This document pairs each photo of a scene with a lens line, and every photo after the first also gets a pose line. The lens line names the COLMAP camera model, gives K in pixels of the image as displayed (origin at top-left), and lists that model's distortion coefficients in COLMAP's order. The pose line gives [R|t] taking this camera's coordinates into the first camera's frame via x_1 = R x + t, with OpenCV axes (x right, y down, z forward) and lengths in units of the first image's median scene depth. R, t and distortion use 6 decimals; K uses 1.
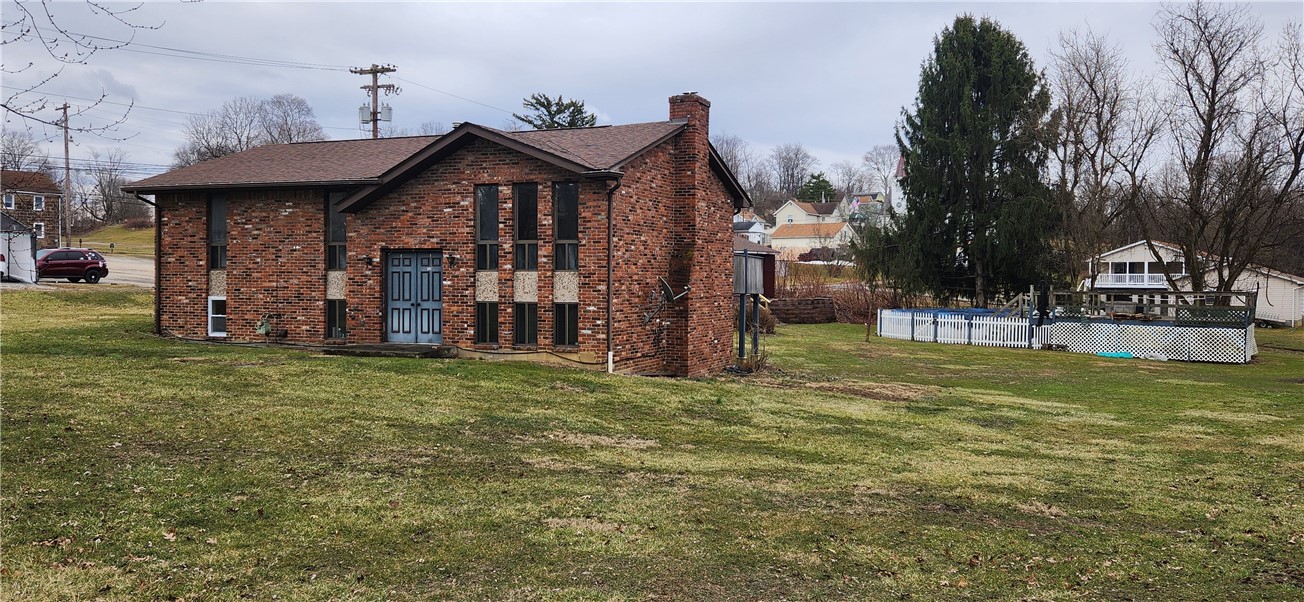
lens RADIAL K [[1016.8, 0, 655.7], [0, 1016.8, 290.1], [0, 0, 1]] dist [0.099454, -0.102993]
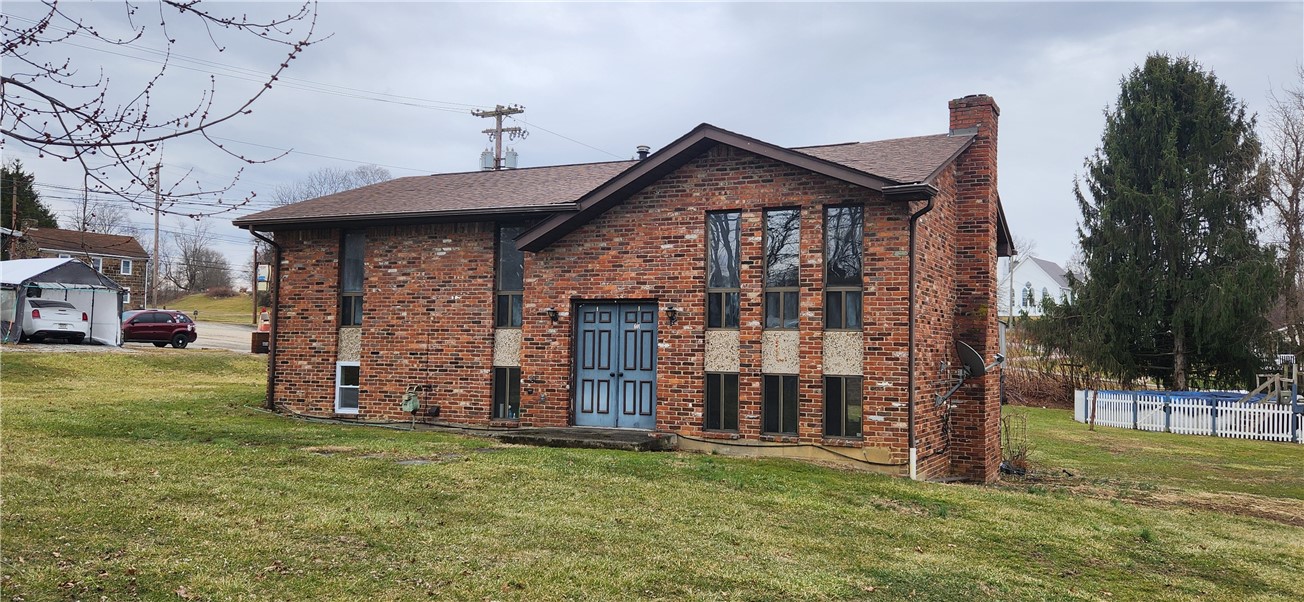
lens RADIAL K [[1013.3, 0, 657.9], [0, 1013.3, 292.2], [0, 0, 1]] dist [0.098562, -0.091857]
pose [[0.998296, 0.009359, -0.057593, -0.154394], [-0.013447, 0.997386, -0.071002, 0.005818], [0.056778, 0.071655, 0.995812, 0.254520]]
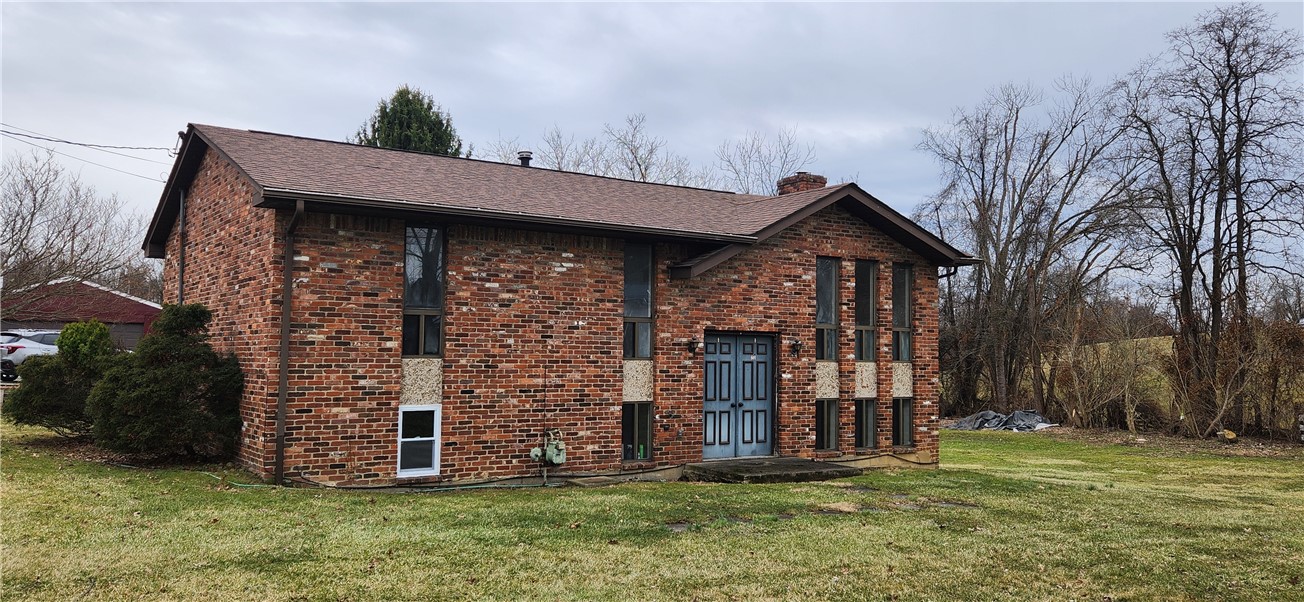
lens RADIAL K [[1013.3, 0, 657.9], [0, 1013.3, 292.2], [0, 0, 1]] dist [0.098562, -0.091857]
pose [[0.548112, 0.052863, 0.834733, -0.844571], [-0.000277, 0.998012, -0.063022, -0.020645], [-0.836405, 0.034312, 0.547037, 0.602071]]
